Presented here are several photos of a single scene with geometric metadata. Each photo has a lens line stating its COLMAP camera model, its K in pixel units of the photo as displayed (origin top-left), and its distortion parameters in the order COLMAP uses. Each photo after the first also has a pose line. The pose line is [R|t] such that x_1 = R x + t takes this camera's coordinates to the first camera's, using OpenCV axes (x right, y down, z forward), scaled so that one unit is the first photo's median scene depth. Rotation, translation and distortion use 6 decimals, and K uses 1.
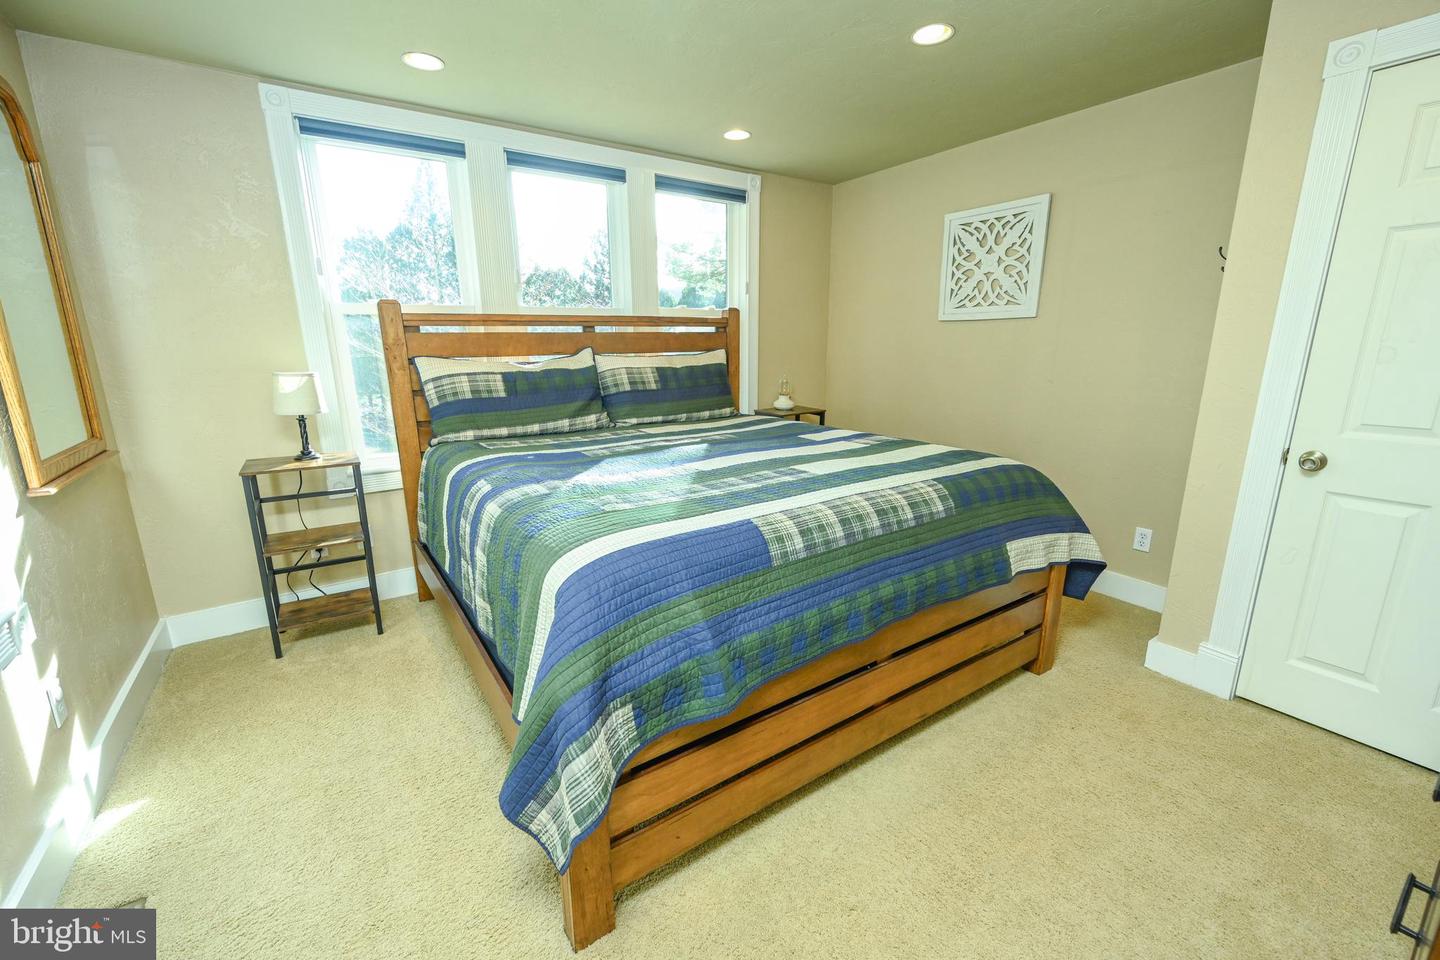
lens RADIAL K [[583.0, 0, 717.8], [0, 583.0, 476.4], [0, 0, 1]] dist [0.001910, 0.000783]
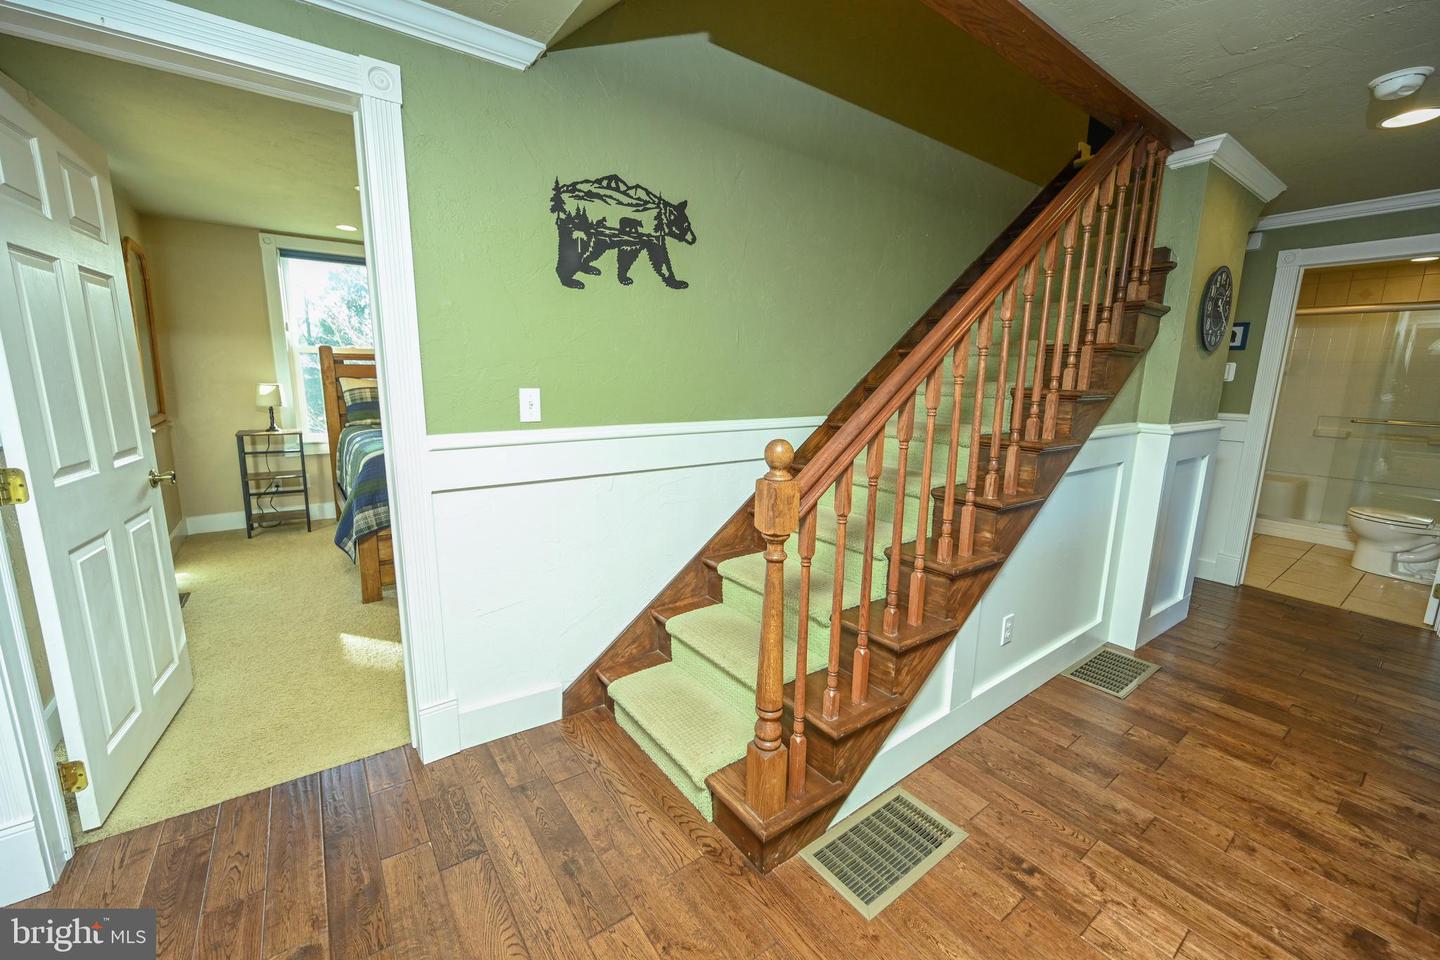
lens RADIAL K [[583.0, 0, 725.2], [0, 583.0, 475.4], [0, 0, 1]] dist [0.001910, 0.000783]
pose [[0.999124, 0.022229, 0.035460, 0.611567], [-0.020228, 0.998235, -0.055838, 0.171525], [-0.036638, 0.055072, 0.997810, -0.816671]]
